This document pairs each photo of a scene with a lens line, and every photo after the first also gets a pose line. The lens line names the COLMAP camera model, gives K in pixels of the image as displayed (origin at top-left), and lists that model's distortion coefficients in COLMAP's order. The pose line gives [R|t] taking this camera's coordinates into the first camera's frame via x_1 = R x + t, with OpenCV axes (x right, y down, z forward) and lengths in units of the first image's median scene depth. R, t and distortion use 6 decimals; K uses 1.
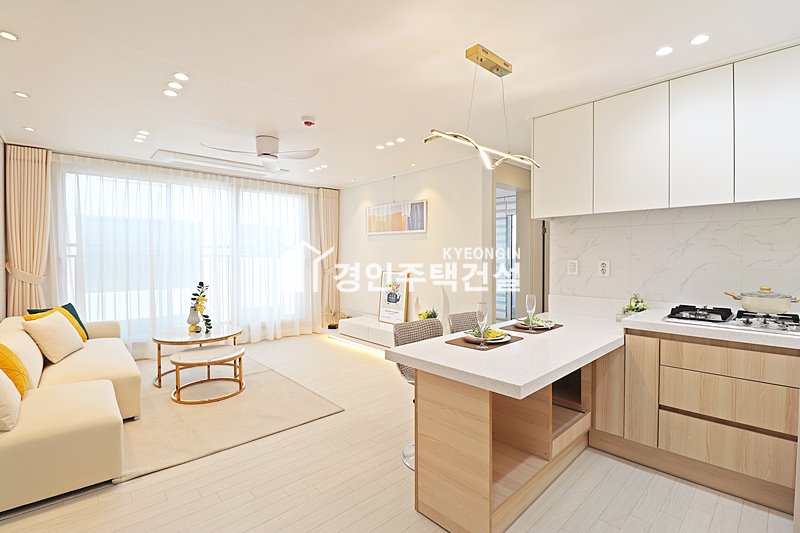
lens RADIAL K [[370.9, 0, 402.3], [0, 370.9, 263.2], [0, 0, 1]] dist [-0.003875, -0.011252]
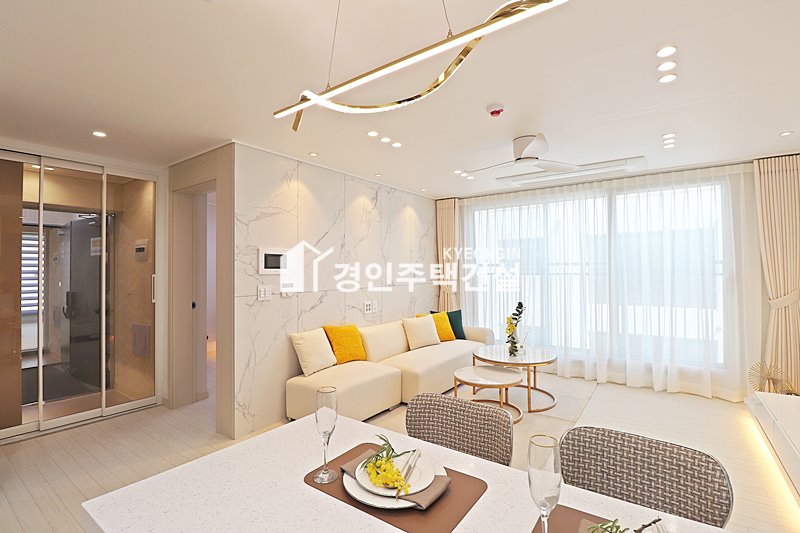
lens RADIAL K [[370.9, 0, 389.1], [0, 370.9, 262.5], [0, 0, 1]] dist [-0.003875, -0.011252]
pose [[0.180096, -0.020381, -0.983438, 0.373659], [-0.015898, 0.999594, -0.023628, -0.025816], [0.983521, 0.019890, 0.179699, 0.495523]]
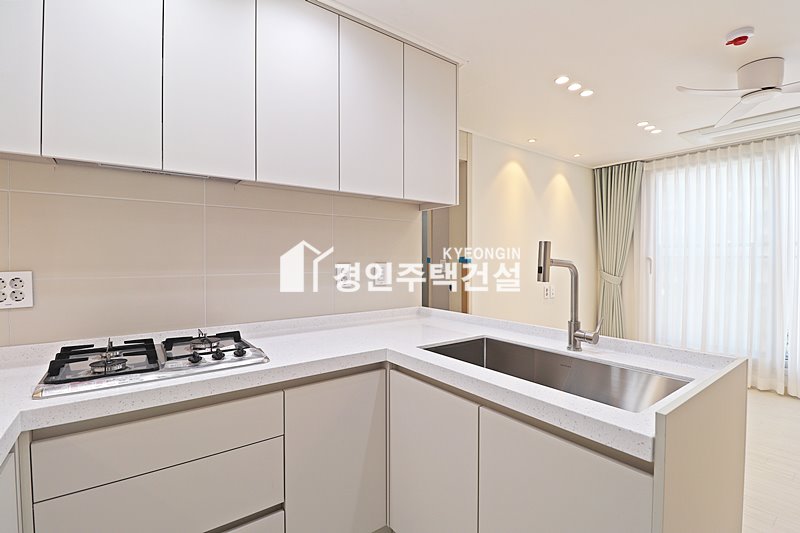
lens RADIAL K [[370.9, 0, 405.1], [0, 370.9, 261.4], [0, 0, 1]] dist [-0.003875, -0.011252]
pose [[0.103331, -0.000087, 0.994647, 0.182576], [0.026657, 0.999641, -0.002682, 0.004271], [-0.994290, 0.026791, 0.103296, 0.289969]]
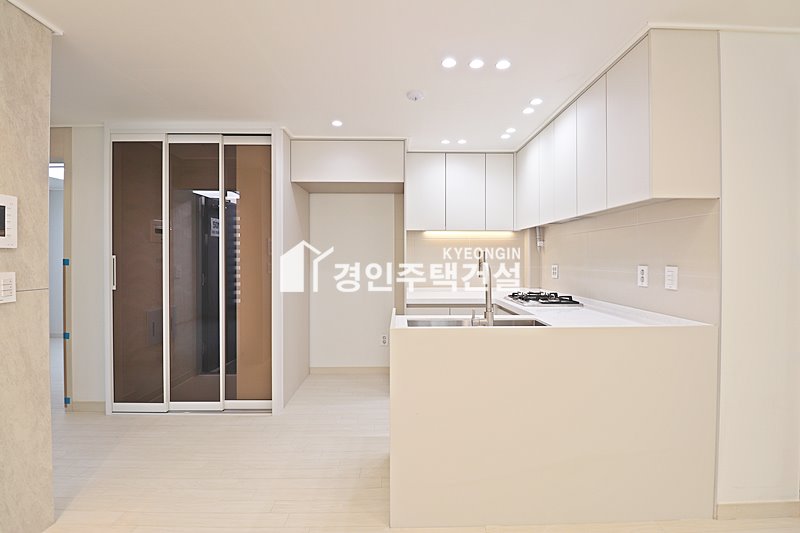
lens RADIAL K [[370.9, 0, 403.1], [0, 370.9, 260.8], [0, 0, 1]] dist [-0.003875, -0.011252]
pose [[0.741709, 0.007174, -0.670684, 0.824979], [-0.018988, 0.999767, -0.010305, 0.009375], [0.670453, 0.020378, 0.741672, -0.286878]]
